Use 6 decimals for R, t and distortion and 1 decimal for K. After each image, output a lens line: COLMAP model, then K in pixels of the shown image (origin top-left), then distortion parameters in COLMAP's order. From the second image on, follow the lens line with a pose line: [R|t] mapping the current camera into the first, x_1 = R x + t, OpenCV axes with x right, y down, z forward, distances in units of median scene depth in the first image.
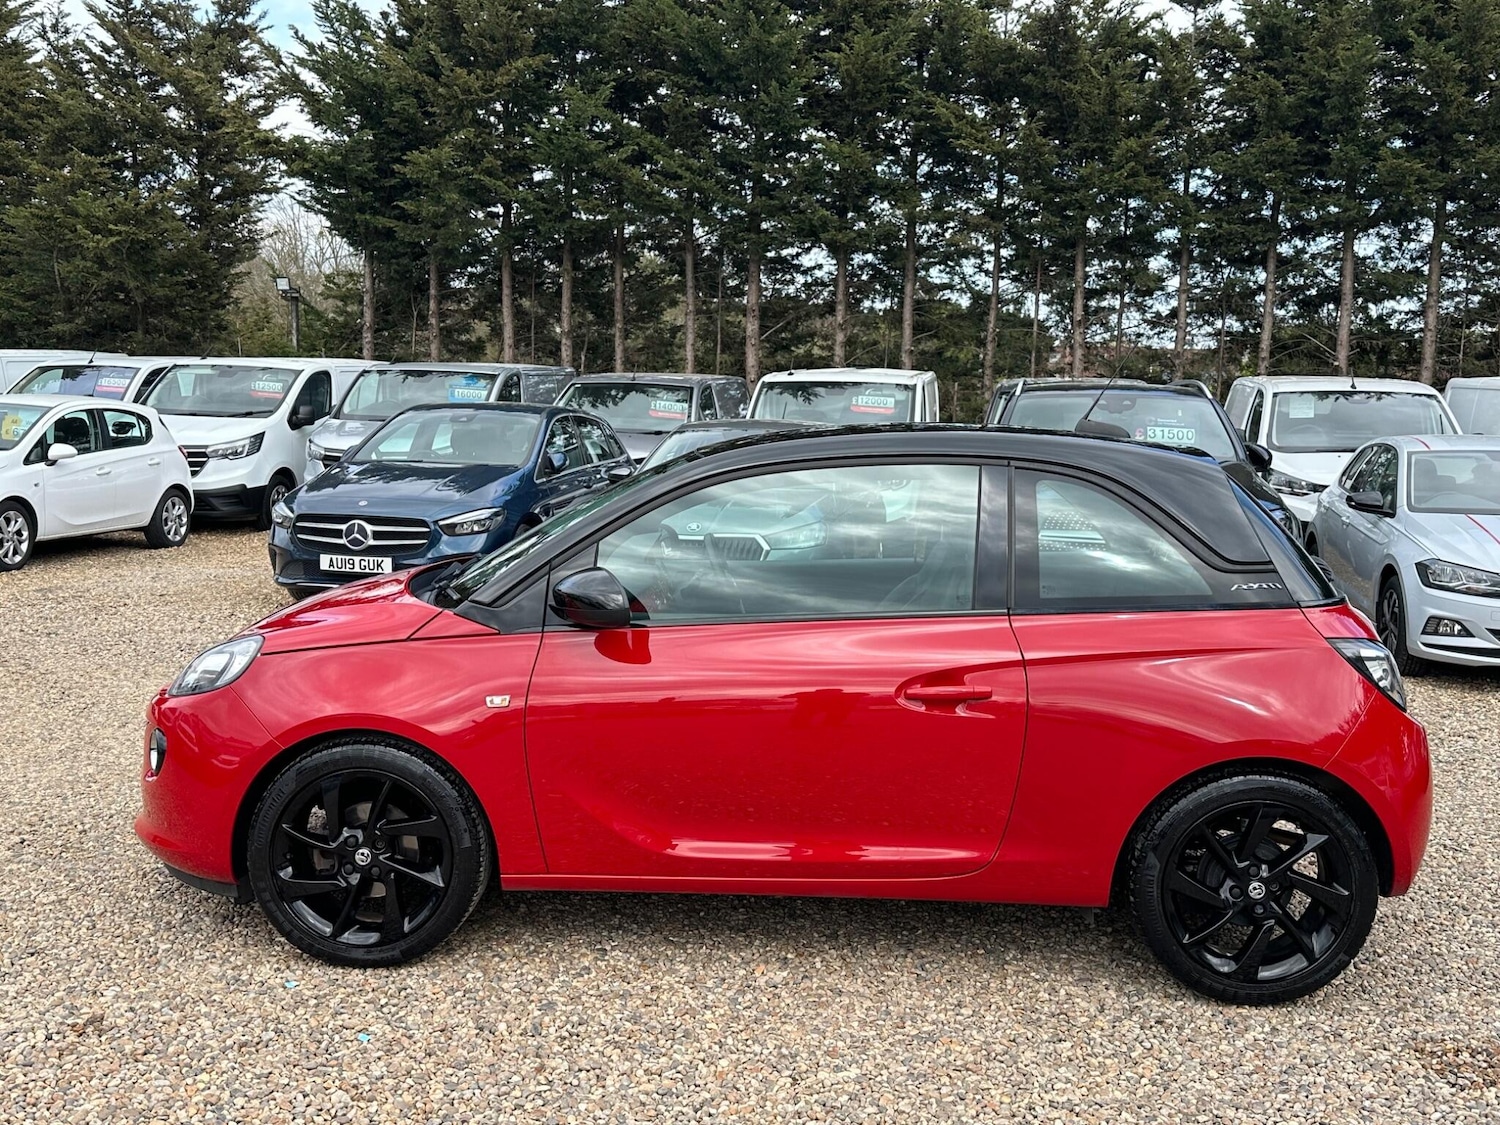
lens RADIAL K [[1493.4, 0, 759.3], [0, 1493.4, 565.8], [0, 0, 1]] dist [0.174616, -0.340469]
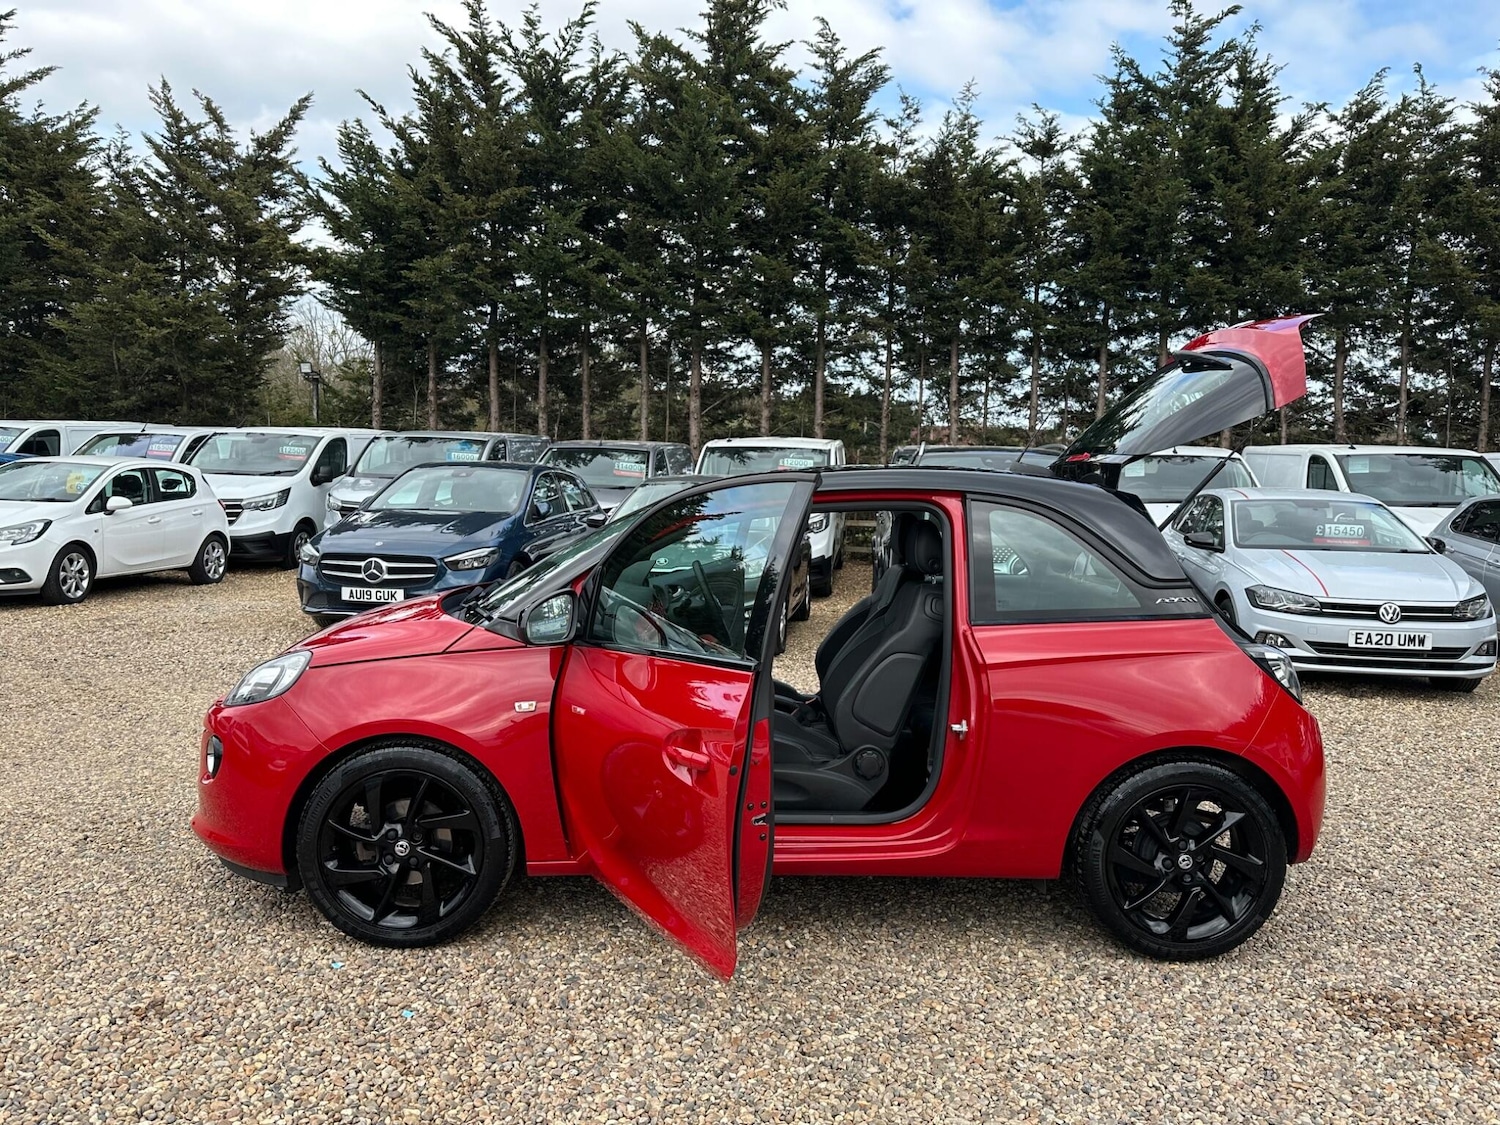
lens RADIAL K [[1157.6, 0, 741.1], [0, 1157.6, 559.8], [0, 0, 1]] dist [0.072762, -0.100102]
pose [[0.997732, -0.003491, 0.067226, -0.069200], [0.006087, 0.999242, -0.038442, 0.014176], [-0.067041, 0.038764, 0.996997, 0.116900]]
